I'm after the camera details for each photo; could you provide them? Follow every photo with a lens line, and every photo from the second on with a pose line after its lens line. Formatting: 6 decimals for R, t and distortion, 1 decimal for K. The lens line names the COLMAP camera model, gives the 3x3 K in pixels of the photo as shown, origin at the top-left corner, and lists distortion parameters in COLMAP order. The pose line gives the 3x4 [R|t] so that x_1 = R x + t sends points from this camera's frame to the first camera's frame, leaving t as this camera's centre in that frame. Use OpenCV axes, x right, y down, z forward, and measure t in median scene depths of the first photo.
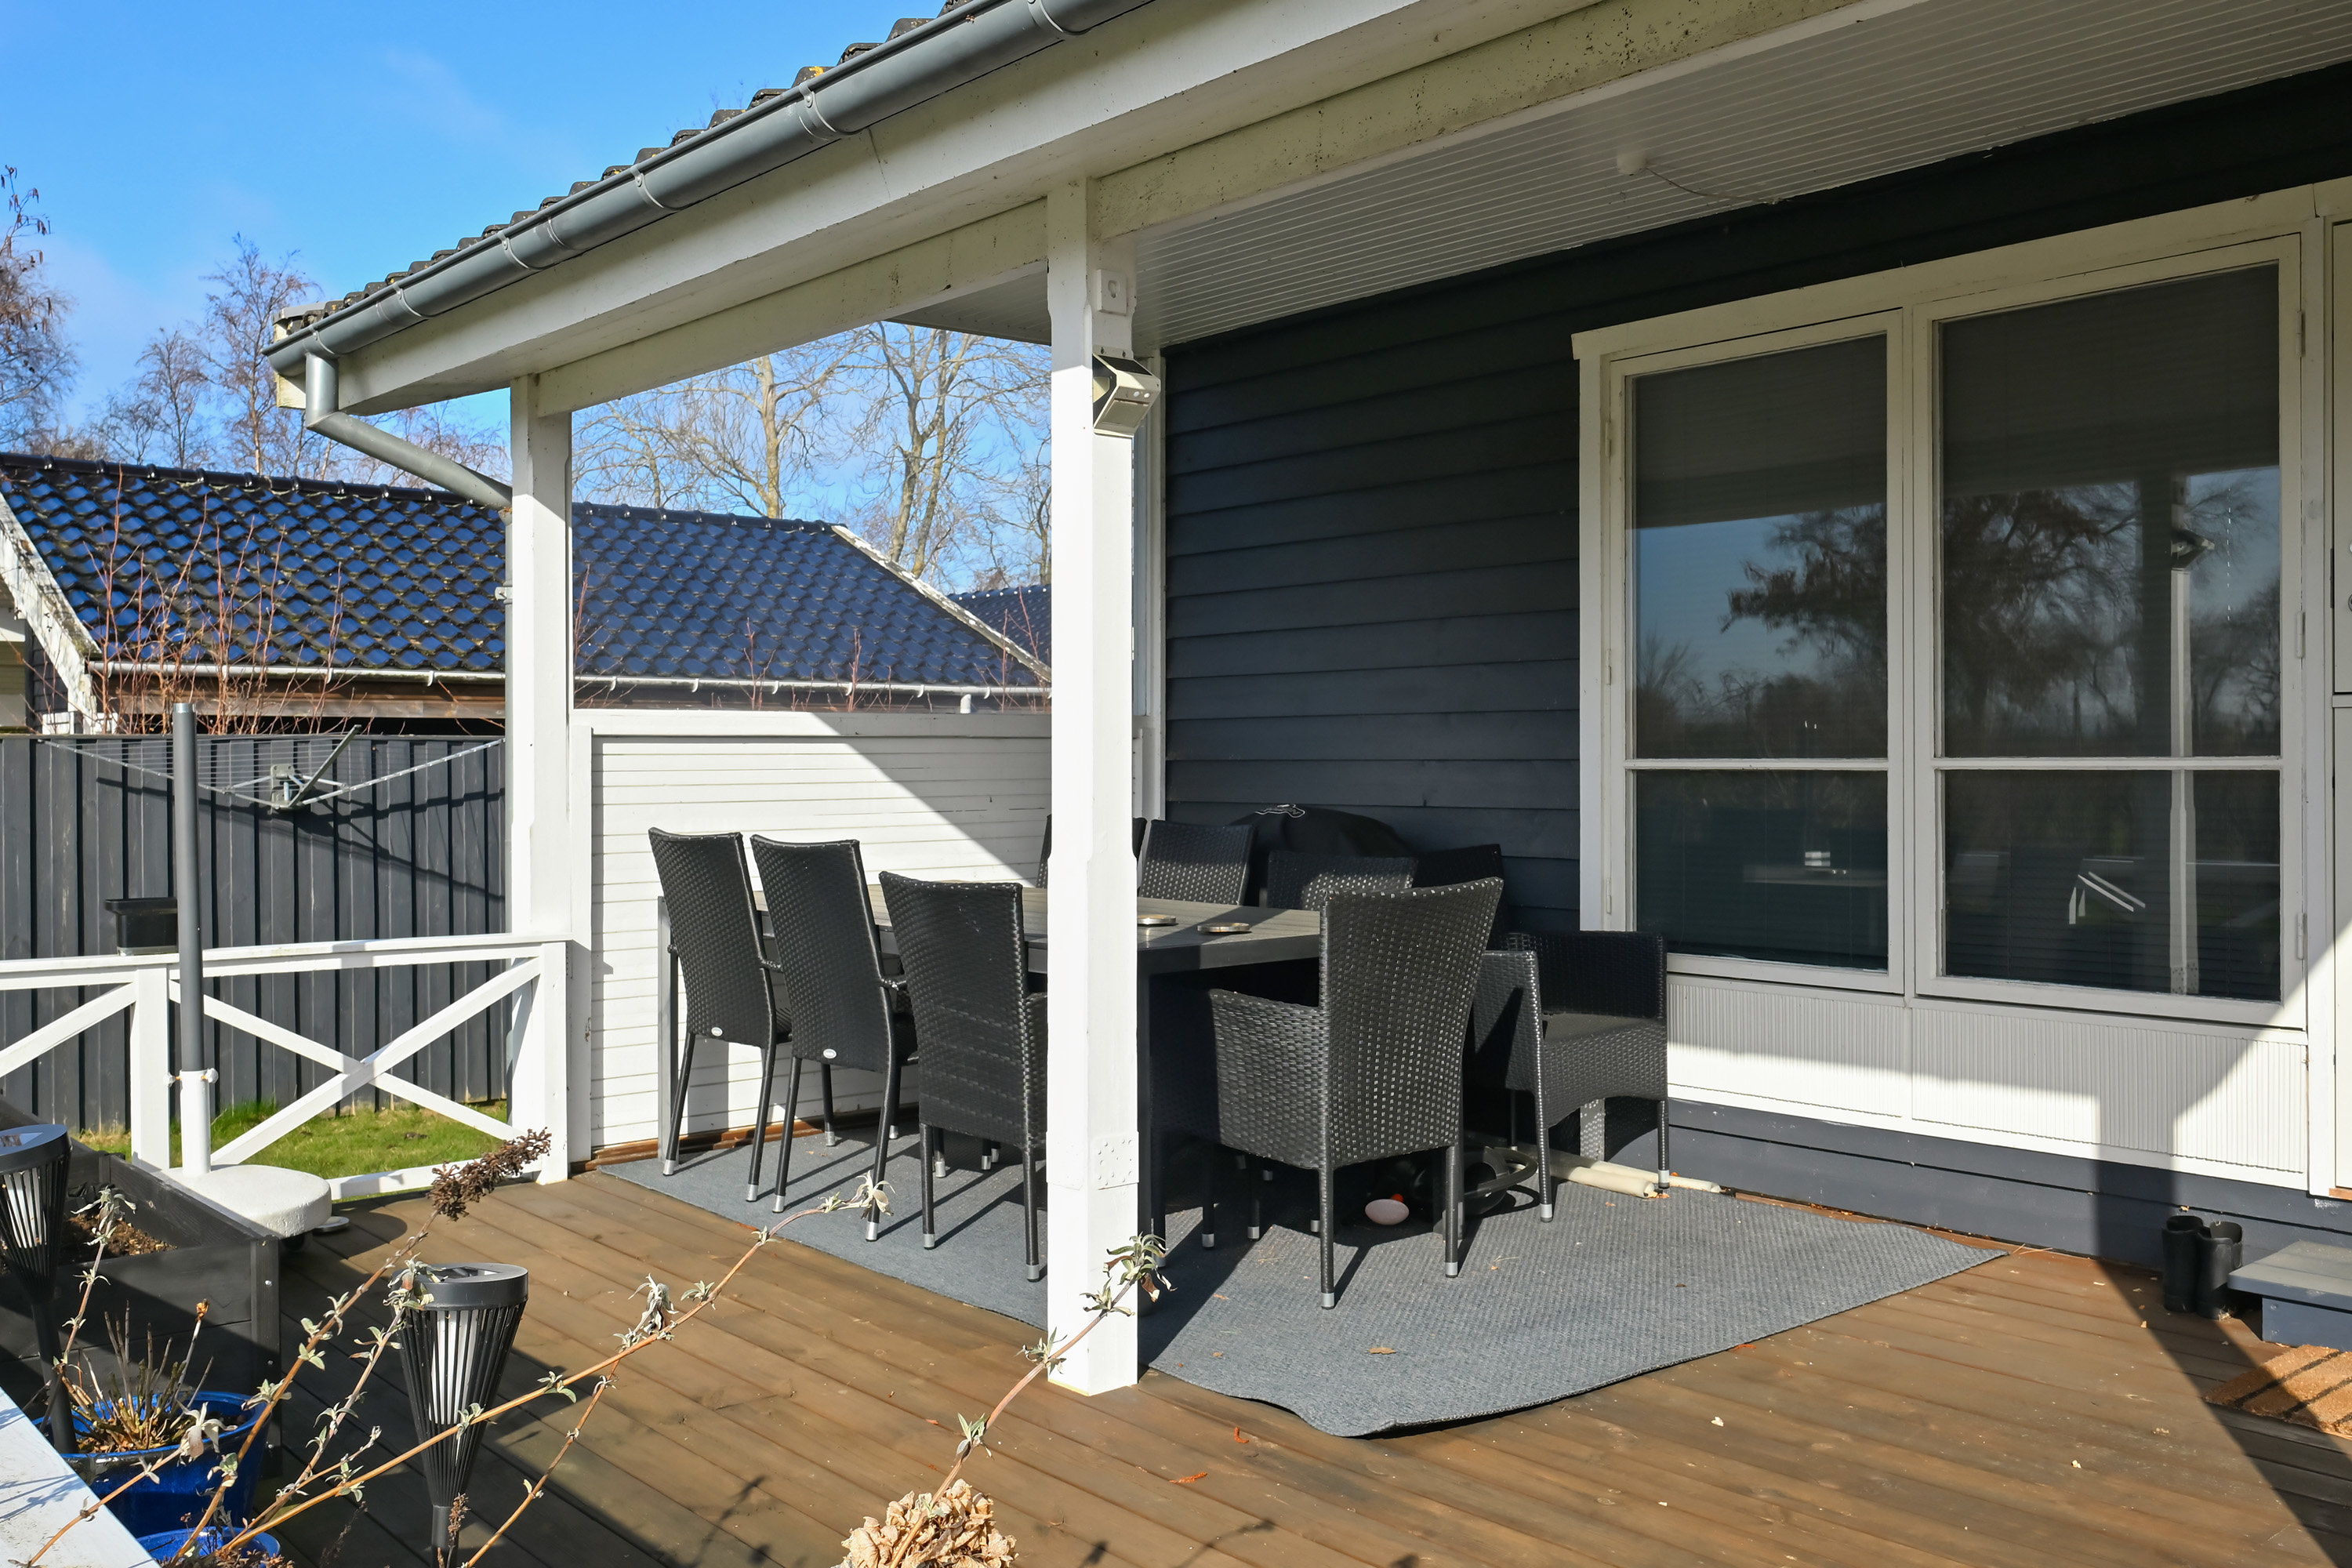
lens RADIAL K [[2078.5, 0, 1176.0], [0, 2078.5, 784.0], [0, 0, 1]] dist [-0.001437, -0.002836]
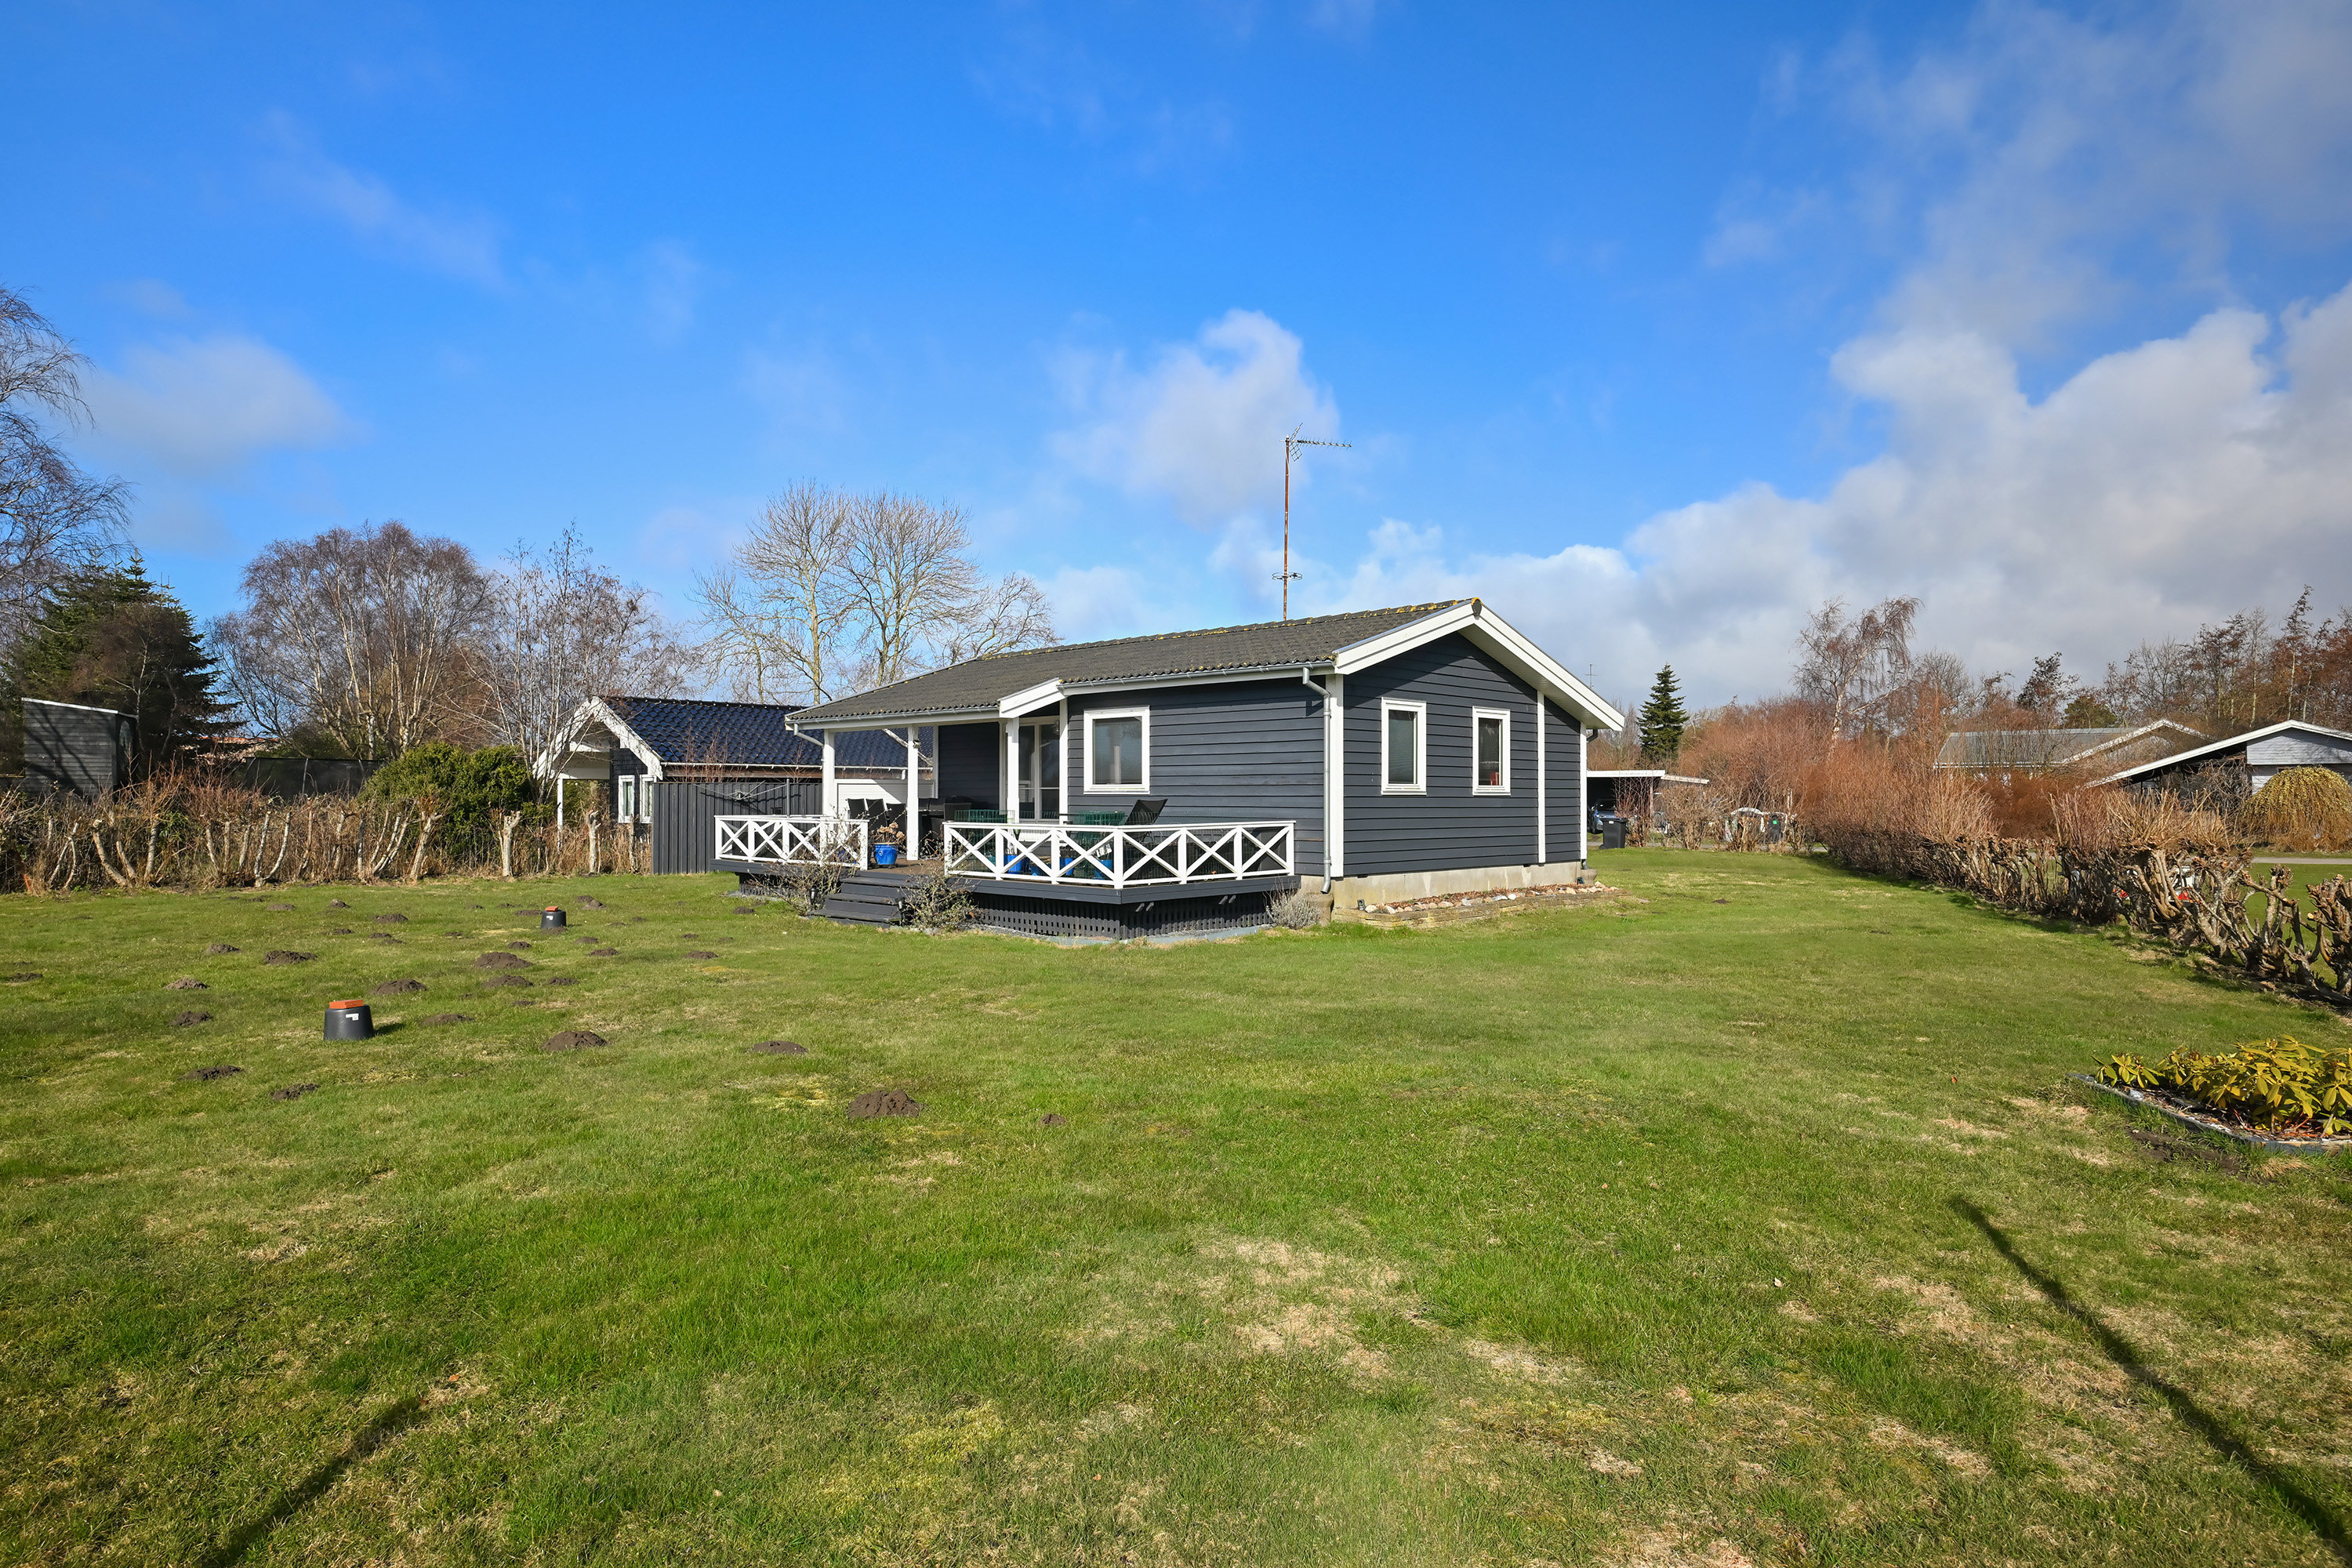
lens RADIAL K [[1352.2, 0, 1176.0], [0, 1352.2, 784.0], [0, 0, 1]] dist [-0.000327, -0.000021]
pose [[0.995757, 0.007132, 0.091743, 0.202465], [-0.005076, 0.999731, -0.022626, 0.037798], [-0.091880, 0.022064, 0.995526, -1.787458]]
